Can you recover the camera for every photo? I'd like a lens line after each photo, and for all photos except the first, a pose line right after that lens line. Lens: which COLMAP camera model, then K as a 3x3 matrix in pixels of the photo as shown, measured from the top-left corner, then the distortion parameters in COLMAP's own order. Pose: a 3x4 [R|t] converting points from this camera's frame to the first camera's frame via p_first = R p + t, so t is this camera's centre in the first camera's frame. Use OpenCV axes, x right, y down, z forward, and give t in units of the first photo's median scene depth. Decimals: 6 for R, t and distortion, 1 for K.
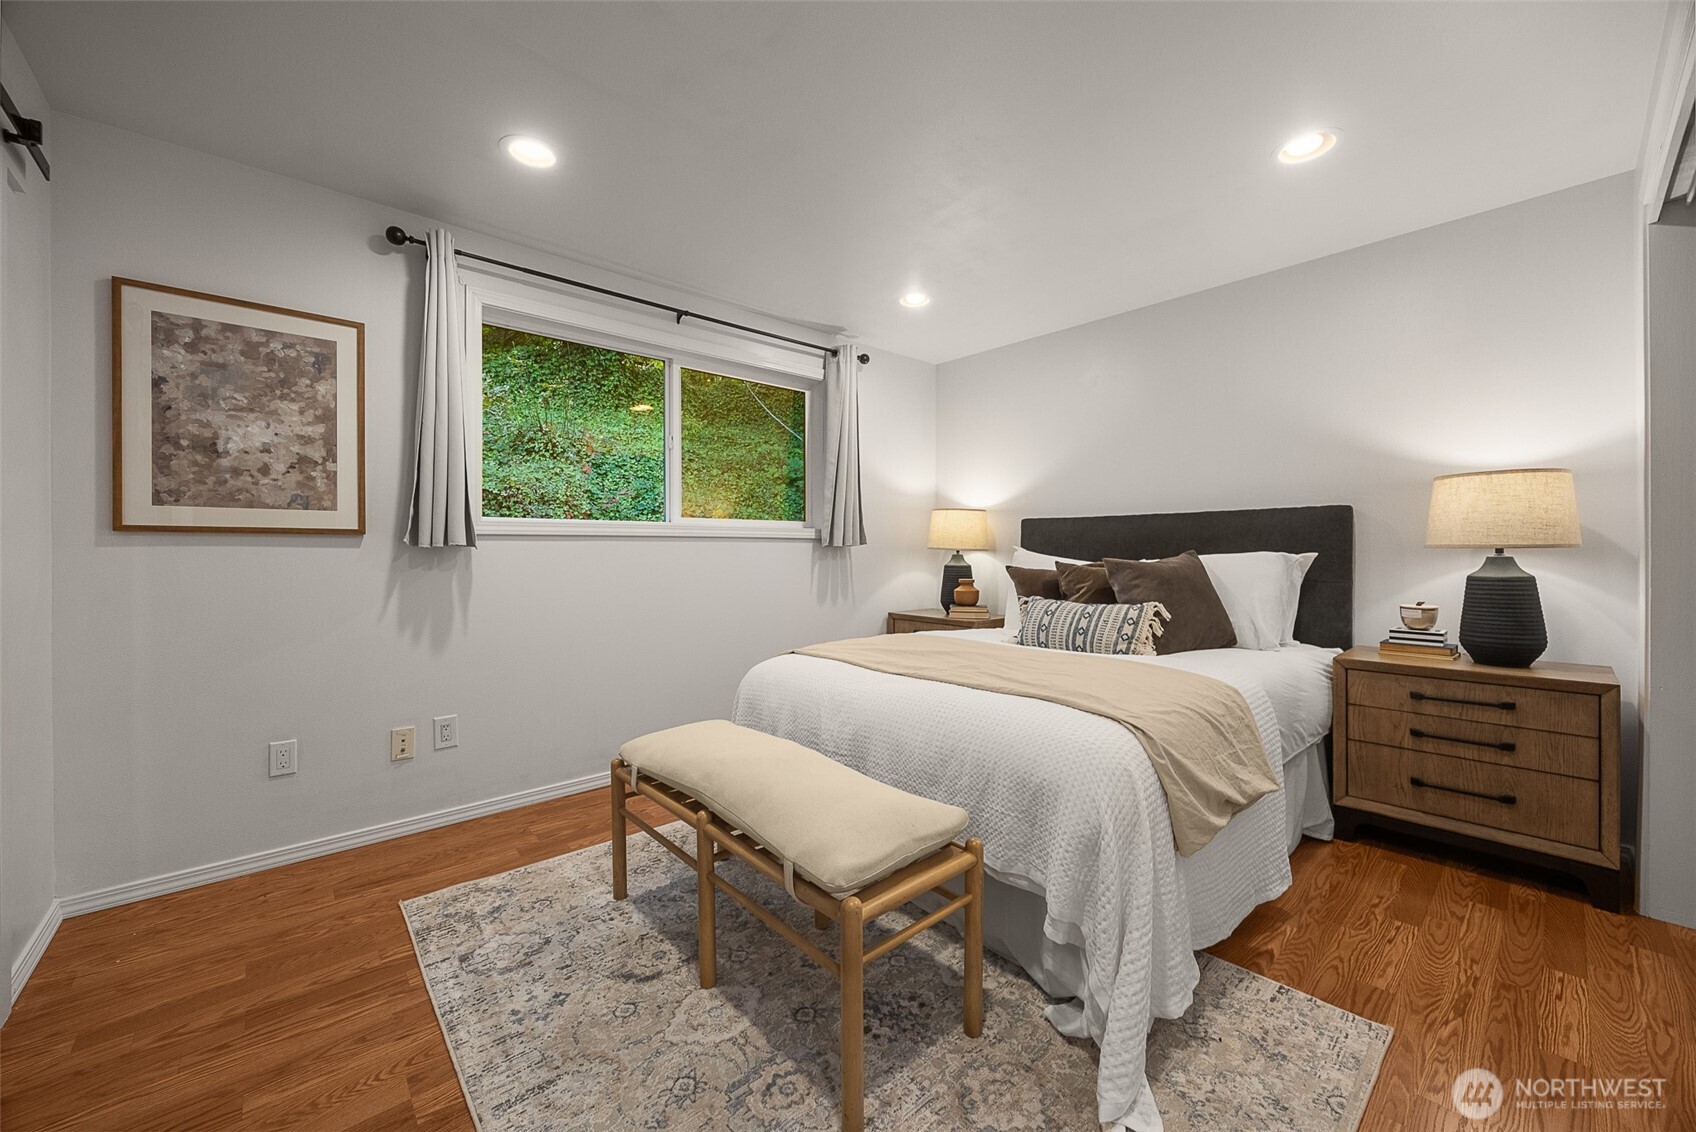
lens RADIAL K [[646.6, 0, 851.3], [0, 646.6, 553.5], [0, 0, 1]] dist [-0.003080, -0.000400]
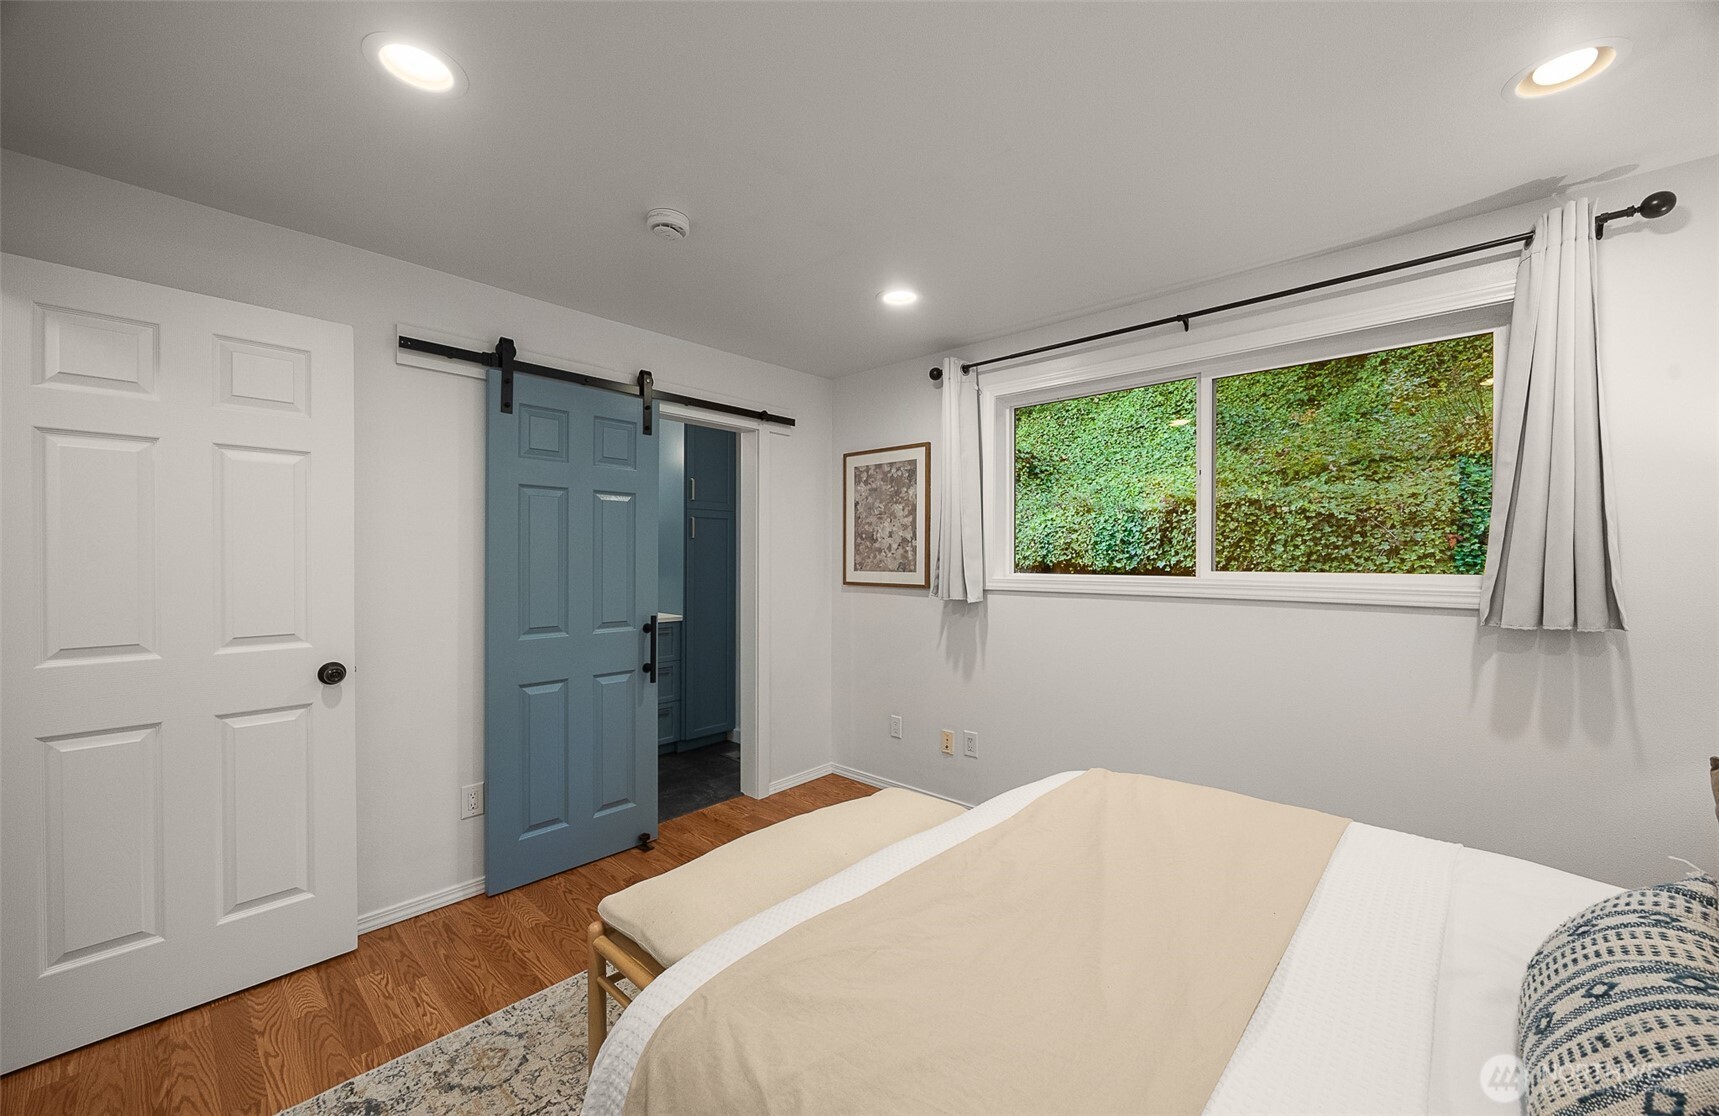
lens RADIAL K [[660.8, 0, 870.0], [0, 660.8, 561.2], [0, 0, 1]] dist [-0.001842, 0.000020]
pose [[0.096851, 0.011930, -0.995227, 0.737556], [-0.006212, 0.999916, 0.011381, -0.112448], [0.995280, 0.005080, 0.096917, 0.768783]]
